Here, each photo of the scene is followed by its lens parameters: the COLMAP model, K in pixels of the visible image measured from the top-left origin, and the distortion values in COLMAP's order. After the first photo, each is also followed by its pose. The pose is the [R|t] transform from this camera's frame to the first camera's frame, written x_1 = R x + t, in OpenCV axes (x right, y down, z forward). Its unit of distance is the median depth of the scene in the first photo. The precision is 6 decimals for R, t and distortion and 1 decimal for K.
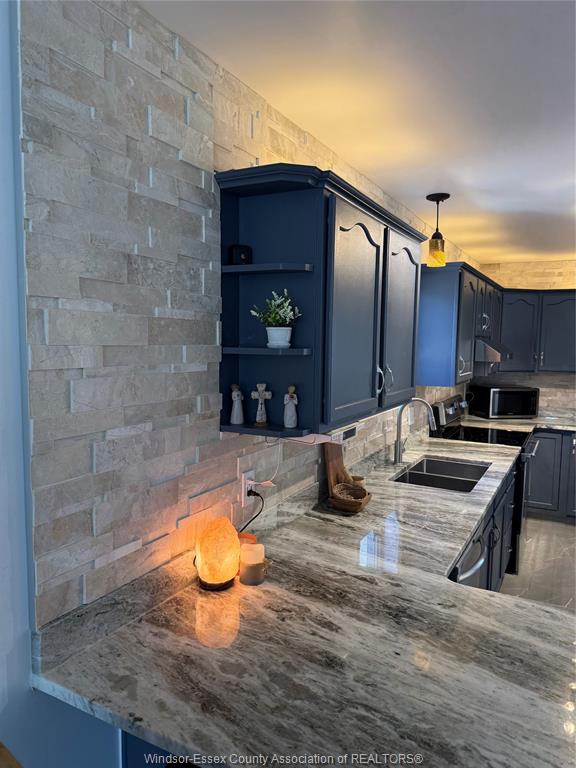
lens RADIAL K [[541.7, 0, 288.0], [0, 541.7, 384.0], [0, 0, 1]] dist [0.081605, -0.123331]
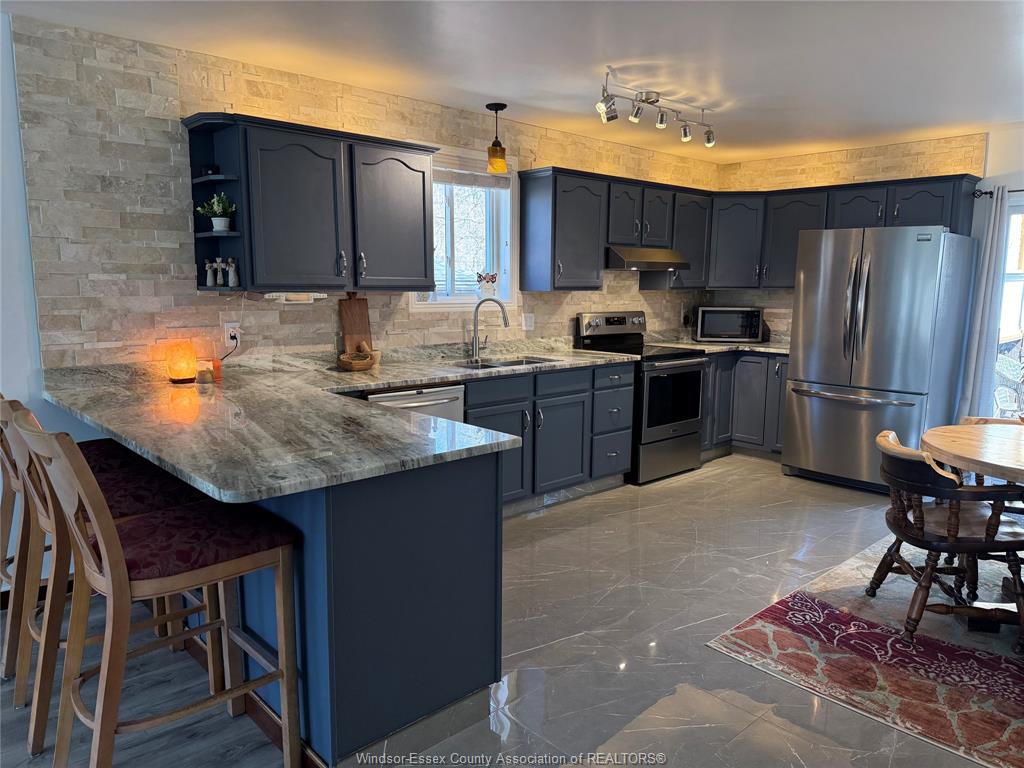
lens RADIAL K [[723.8, 0, 507.9], [0, 723.8, 387.7], [0, 0, 1]] dist [0.027682, -0.038943]
pose [[0.942800, 0.037144, -0.331283, 1.477767], [-0.019179, 0.998171, 0.057336, 0.243062], [0.332807, -0.047703, 0.941788, -0.687385]]
